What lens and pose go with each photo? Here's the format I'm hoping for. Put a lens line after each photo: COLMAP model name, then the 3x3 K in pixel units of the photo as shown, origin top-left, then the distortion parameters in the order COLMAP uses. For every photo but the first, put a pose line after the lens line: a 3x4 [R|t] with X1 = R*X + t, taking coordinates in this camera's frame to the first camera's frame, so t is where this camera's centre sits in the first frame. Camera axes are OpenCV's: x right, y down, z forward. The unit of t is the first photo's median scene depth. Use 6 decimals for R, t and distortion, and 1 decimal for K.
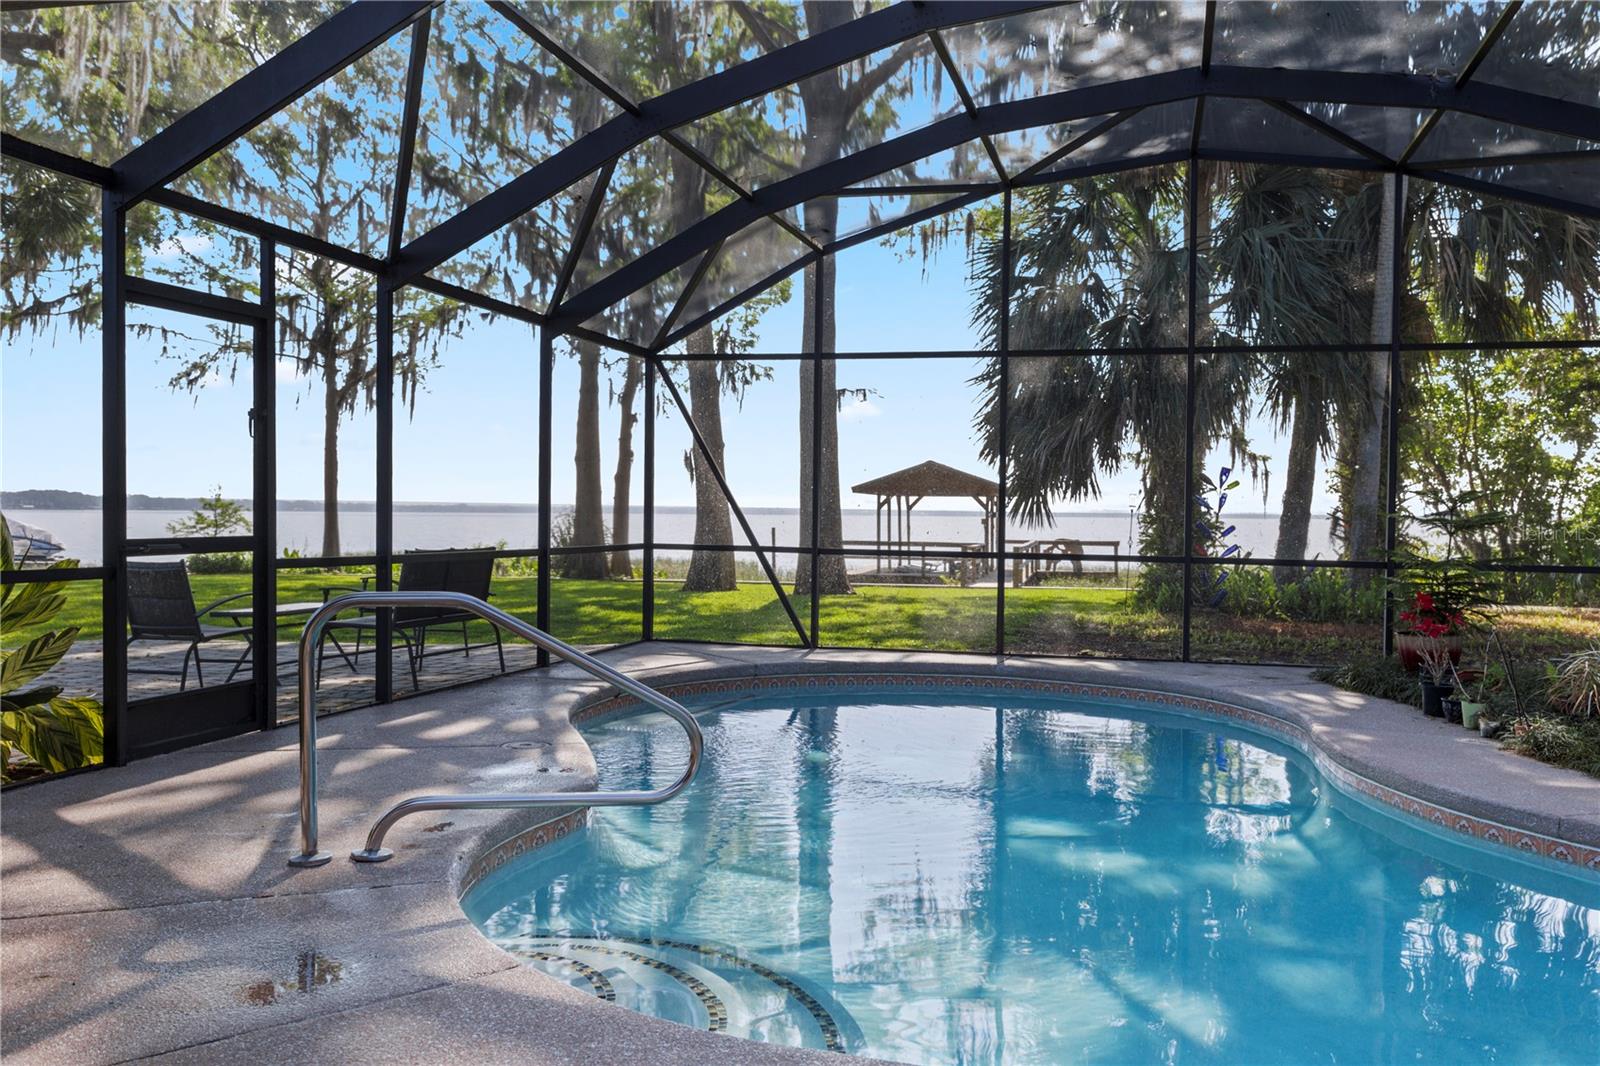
lens RADIAL K [[1311.4, 0, 822.9], [0, 1311.4, 525.1], [0, 0, 1]] dist [0.073282, -0.075578]
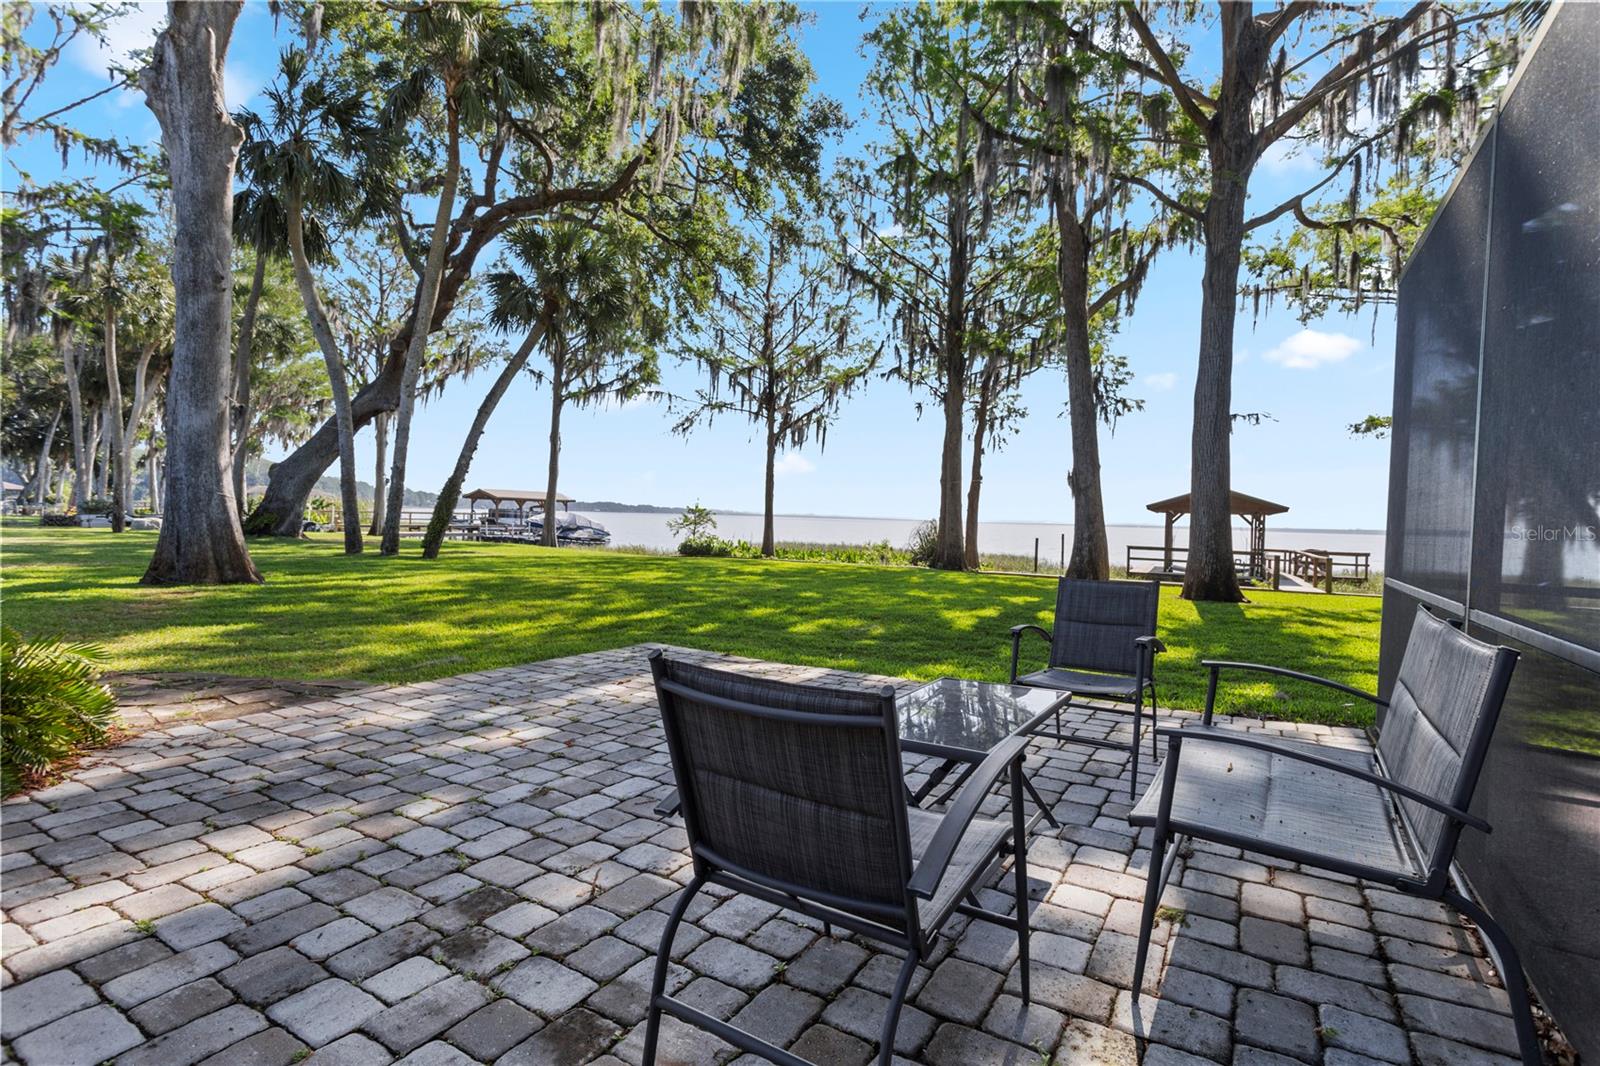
lens RADIAL K [[769.7, 0, 800.0], [0, 769.7, 533.0], [0, 0, 1]] dist [0.003181, 0.000541]
pose [[0.960736, 0.026570, -0.276187, -0.103216], [-0.024588, 0.999641, 0.010637, -0.001778], [0.276371, -0.003429, 0.961045, 0.191459]]
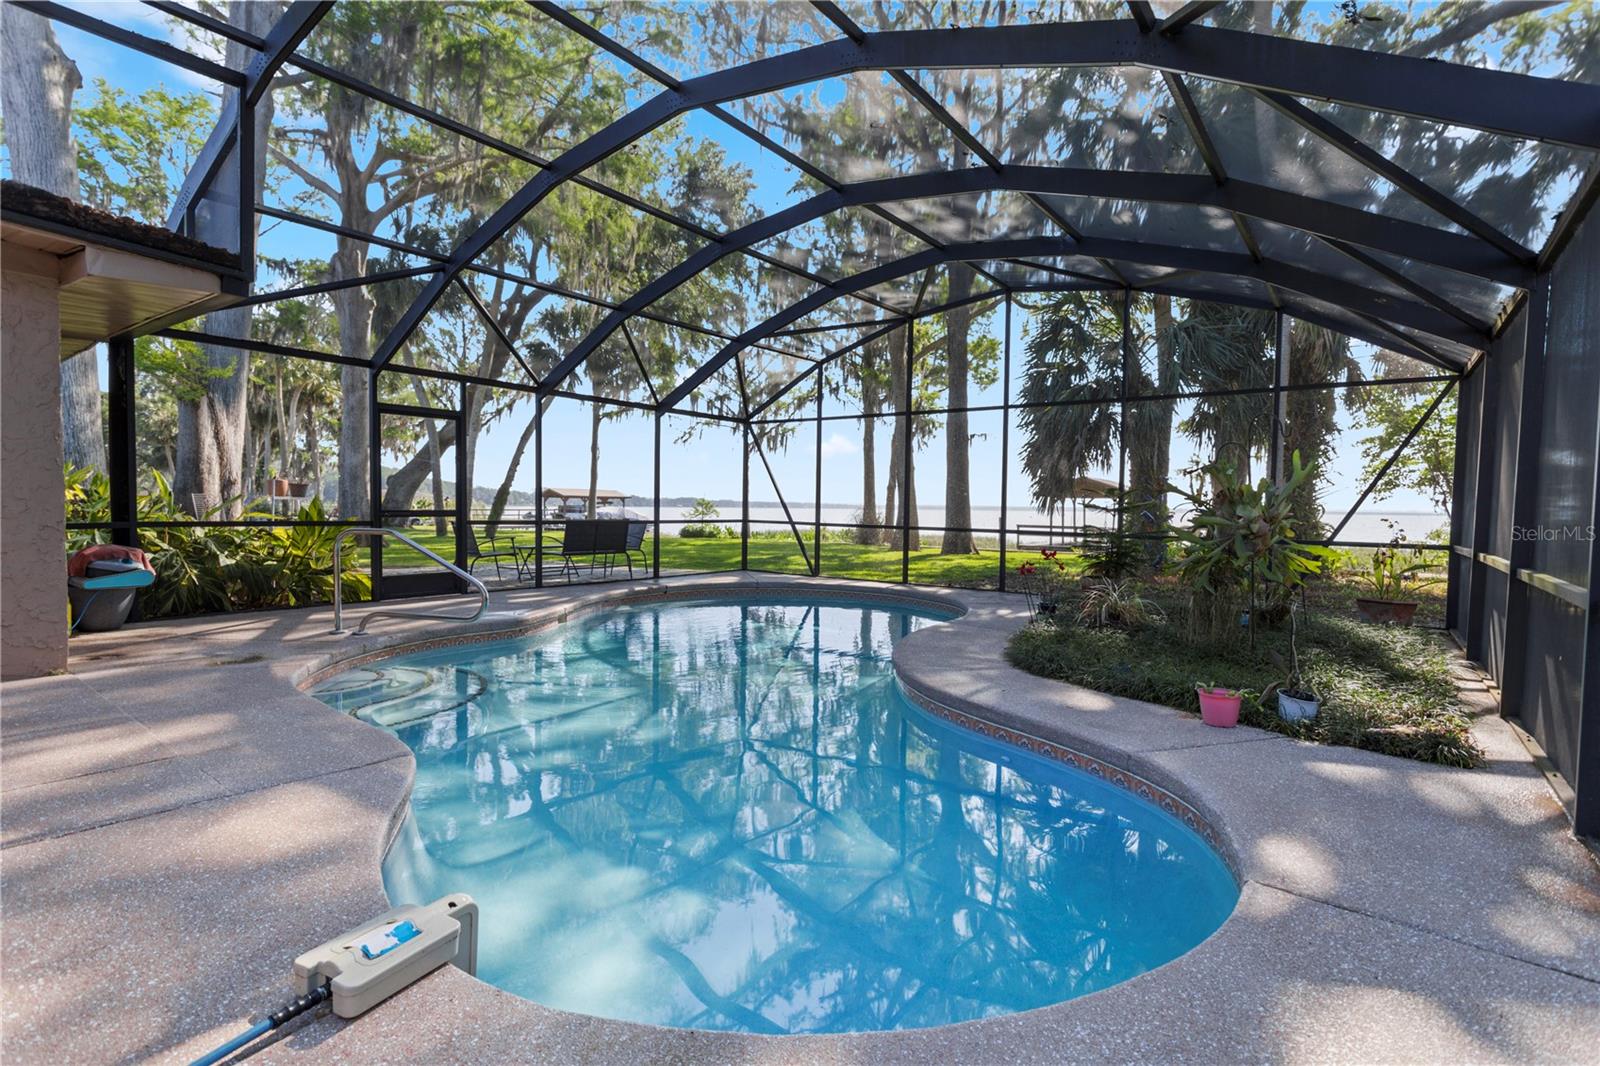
lens RADIAL K [[769.7, 0, 800.0], [0, 769.7, 533.0], [0, 0, 1]] dist [0.003181, 0.000541]
pose [[0.926412, 0.016438, -0.376153, 0.120052], [-0.008794, 0.999719, 0.022030, 0.002611], [0.376410, -0.017101, 0.926296, -0.000876]]
